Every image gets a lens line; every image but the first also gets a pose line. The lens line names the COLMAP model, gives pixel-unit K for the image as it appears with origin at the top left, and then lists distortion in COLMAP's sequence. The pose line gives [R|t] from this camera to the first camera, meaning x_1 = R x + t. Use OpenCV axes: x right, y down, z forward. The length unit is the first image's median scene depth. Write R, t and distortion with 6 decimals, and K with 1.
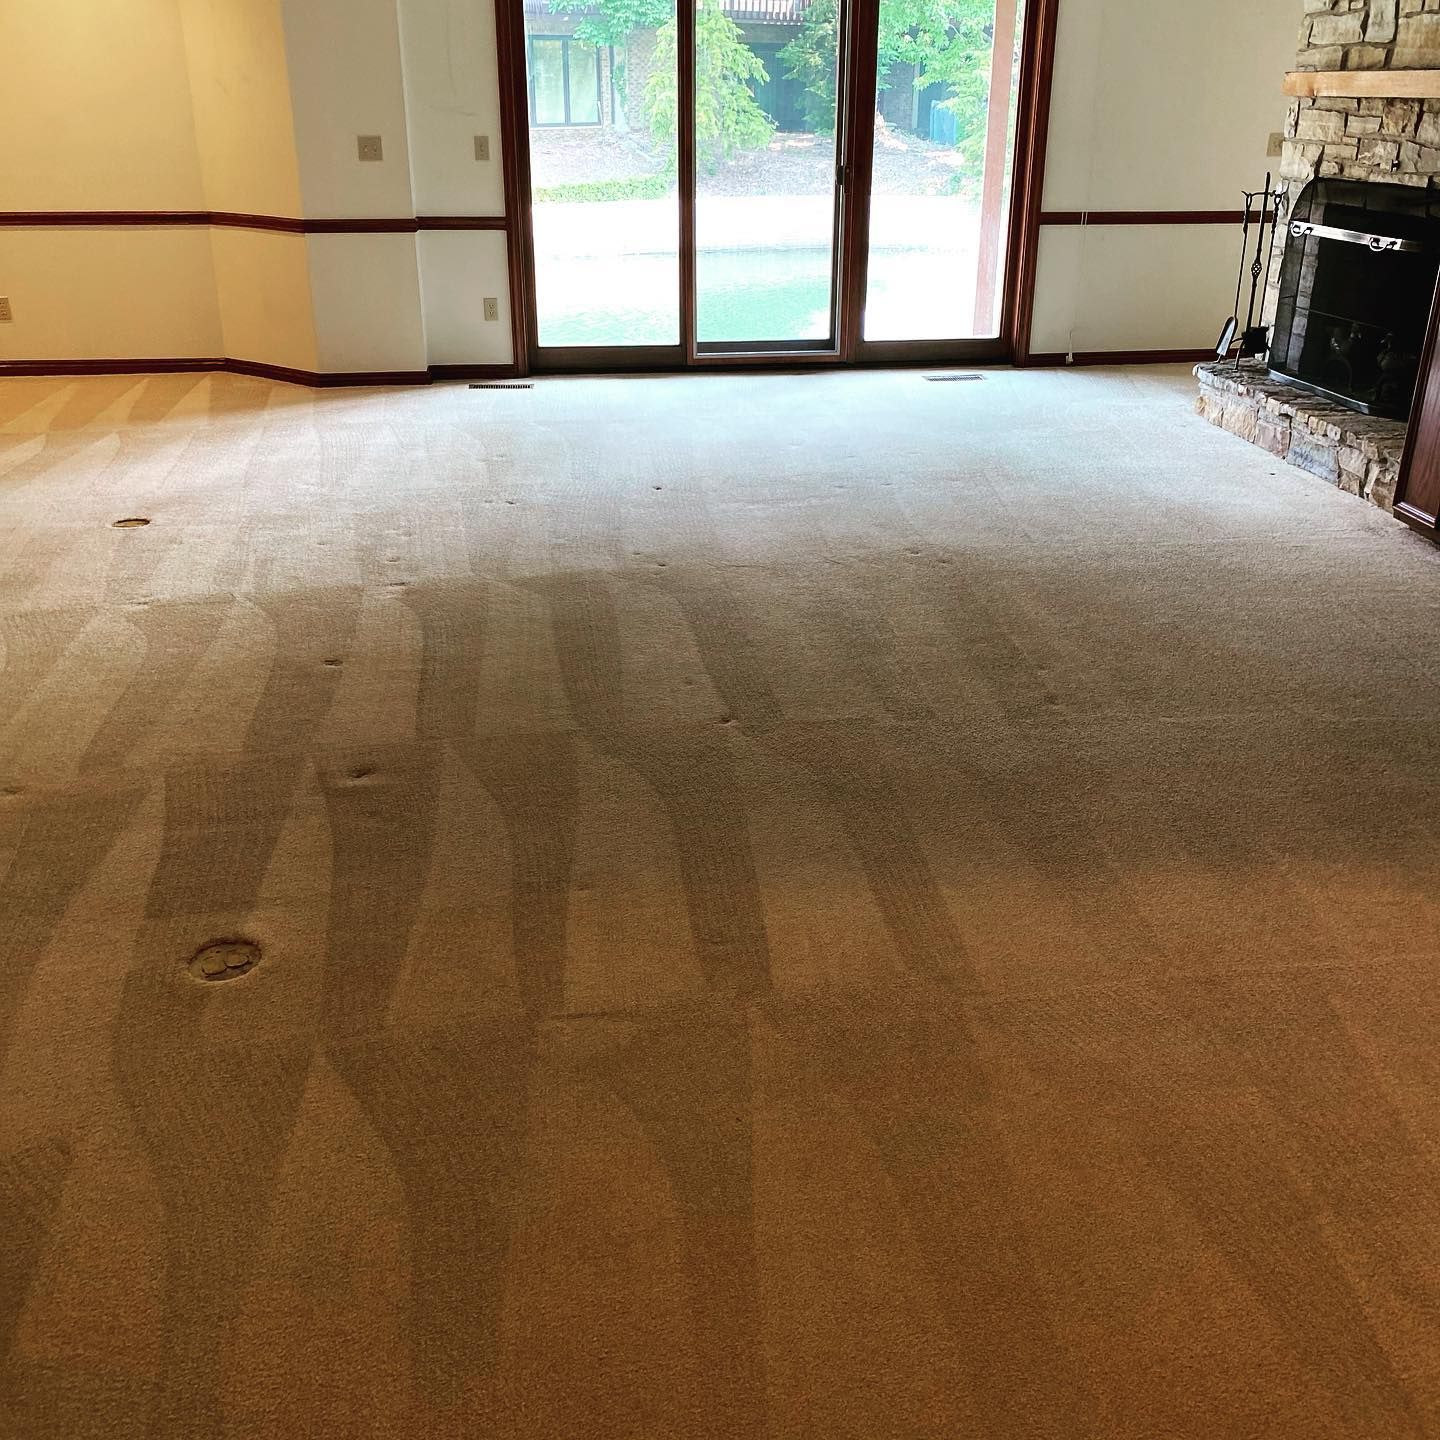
lens RADIAL K [[1464.9, 0, 719.9], [0, 1464.9, 736.7], [0, 0, 1]] dist [0.021719, -0.028531]
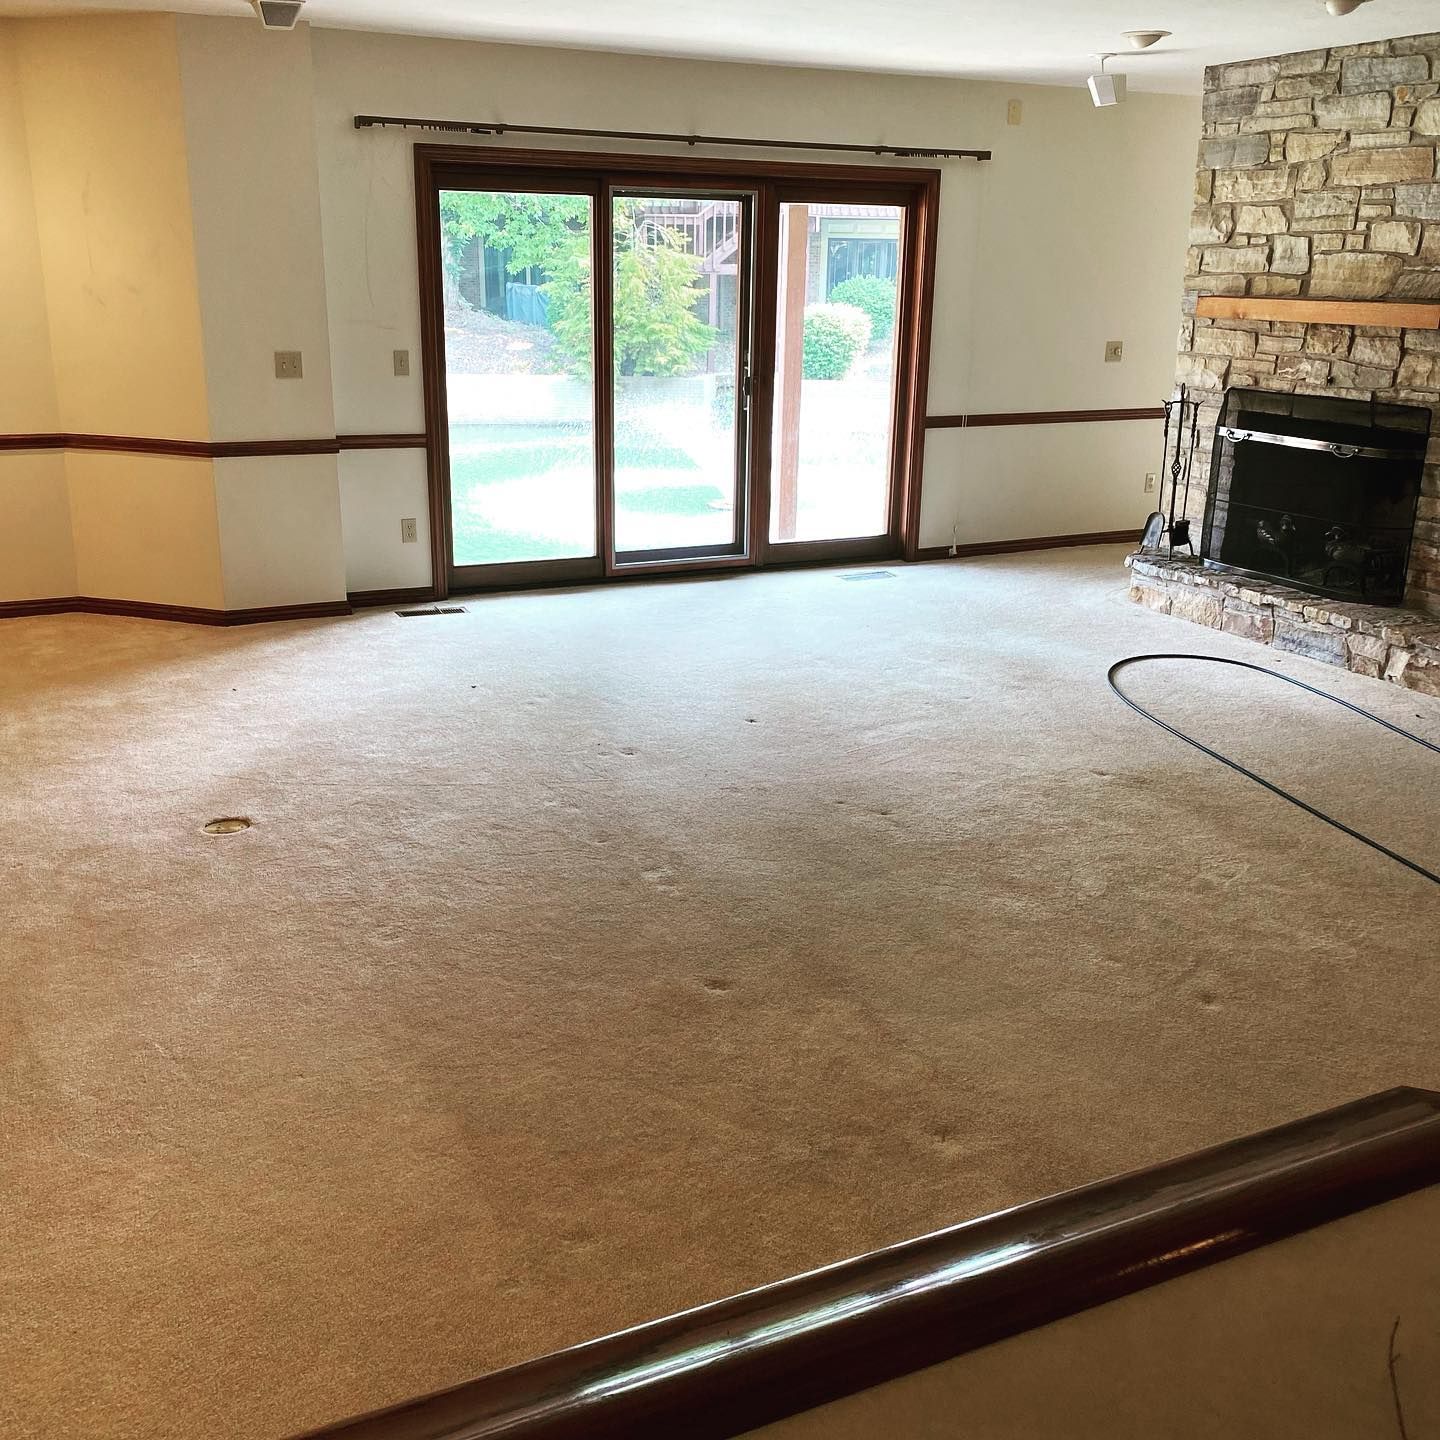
lens RADIAL K [[1464.6, 0, 720.0], [0, 1464.6, 720.0], [0, 0, 1]] dist [0.087987, -0.220272]
pose [[0.948990, -0.081550, 0.304579, -0.299198], [0.116064, 0.988498, -0.096960, -0.069721], [-0.293169, 0.127365, 0.947539, 0.094358]]
